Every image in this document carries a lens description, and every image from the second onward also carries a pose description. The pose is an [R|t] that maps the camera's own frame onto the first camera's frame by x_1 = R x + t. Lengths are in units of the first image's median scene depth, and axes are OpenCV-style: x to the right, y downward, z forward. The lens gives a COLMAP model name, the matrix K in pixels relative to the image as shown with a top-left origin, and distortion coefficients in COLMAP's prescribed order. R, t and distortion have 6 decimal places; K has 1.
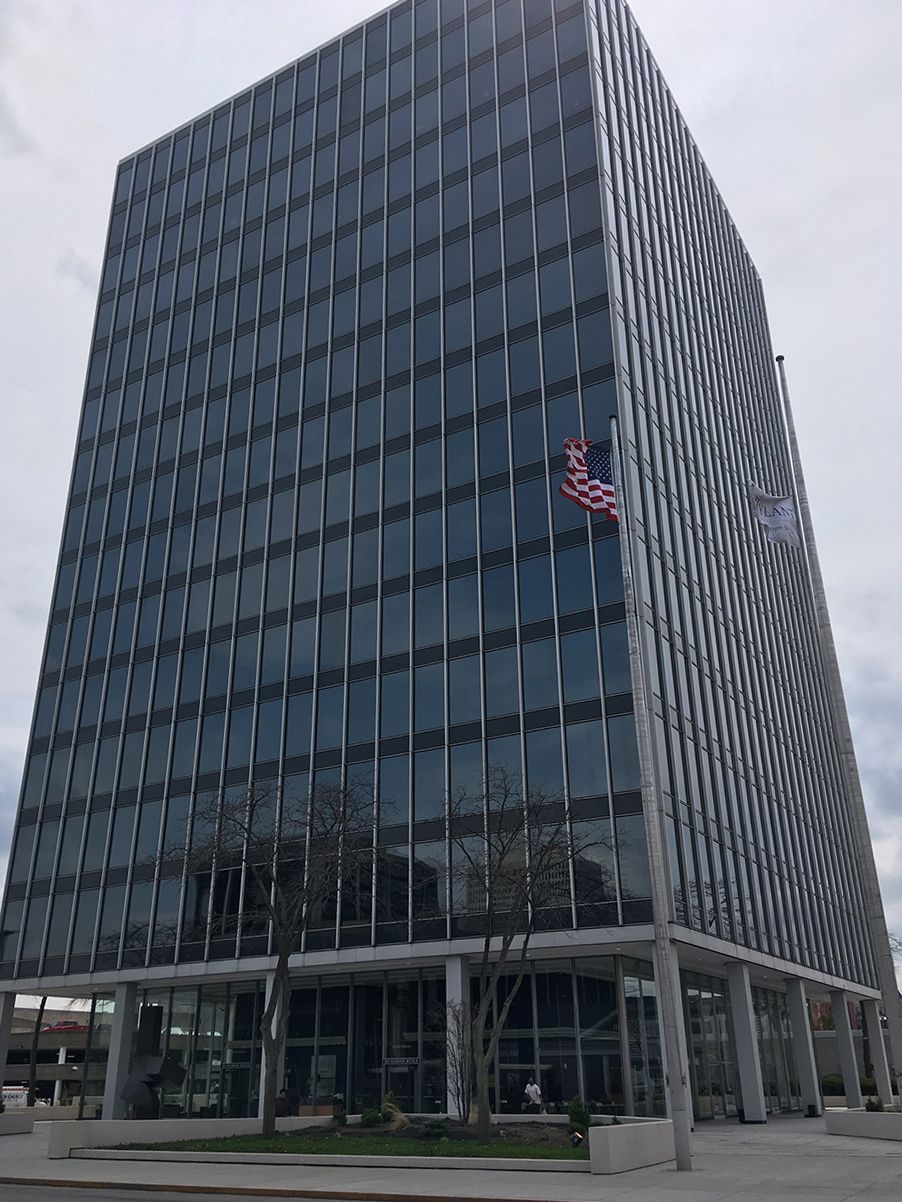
lens RADIAL K [[1050.4, 0, 451.0], [0, 1050.4, 601.0], [0, 0, 1]] dist [0.001714, 0.003437]
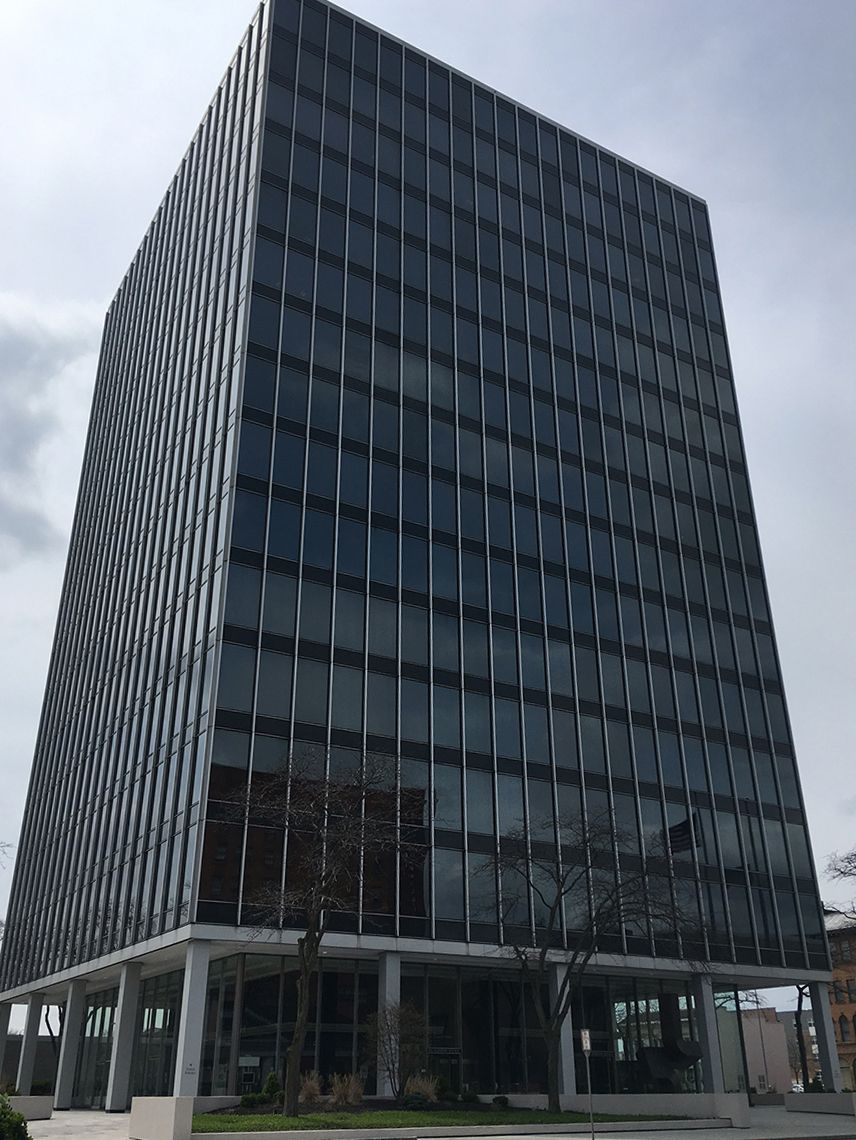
lens RADIAL K [[1037.0, 0, 428.0], [0, 1037.0, 570.0], [0, 0, 1]] dist [0.083469, -0.000346]
pose [[0.474848, 0.391053, 0.788414, -1.015743], [-0.364795, 0.902729, -0.228044, 0.210525], [-0.800902, -0.179323, 0.571314, 0.404144]]
